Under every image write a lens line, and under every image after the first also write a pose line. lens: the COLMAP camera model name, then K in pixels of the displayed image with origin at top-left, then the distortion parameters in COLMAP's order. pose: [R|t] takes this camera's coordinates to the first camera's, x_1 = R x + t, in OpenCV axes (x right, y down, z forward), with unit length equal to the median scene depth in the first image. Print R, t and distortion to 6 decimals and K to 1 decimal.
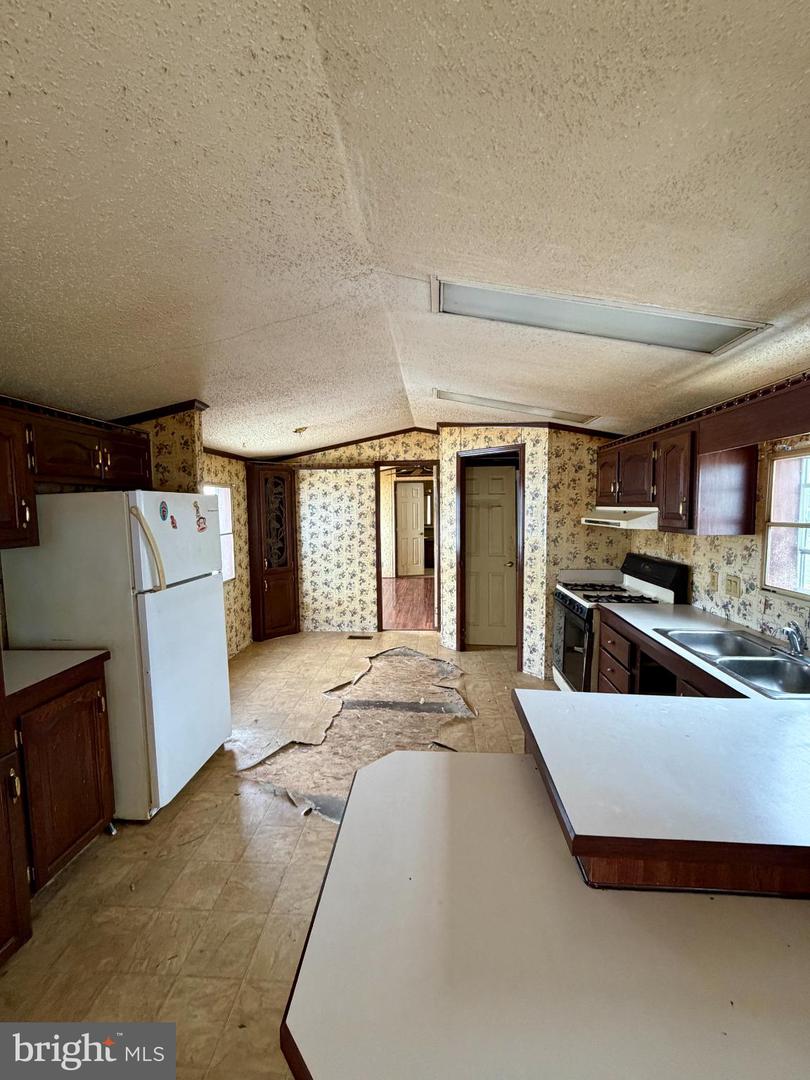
lens RADIAL K [[432.1, 0, 404.4], [0, 432.1, 539.6], [0, 0, 1]] dist [-0.004093, 0.000840]
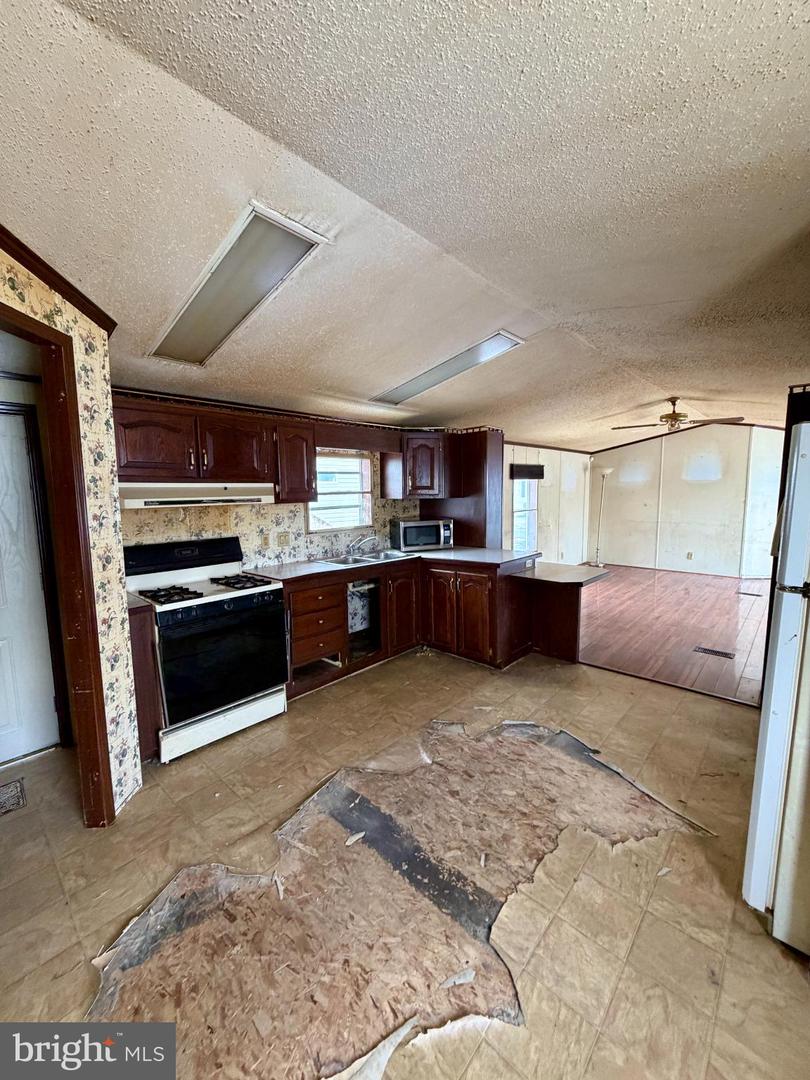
lens RADIAL K [[432.1, 0, 404.2], [0, 432.1, 538.5], [0, 0, 1]] dist [-0.004093, 0.000840]
pose [[-0.777193, -0.044495, 0.627687, -0.347414], [0.074636, 0.983938, 0.162162, -0.075354], [-0.624820, 0.172879, -0.761389, 1.403353]]
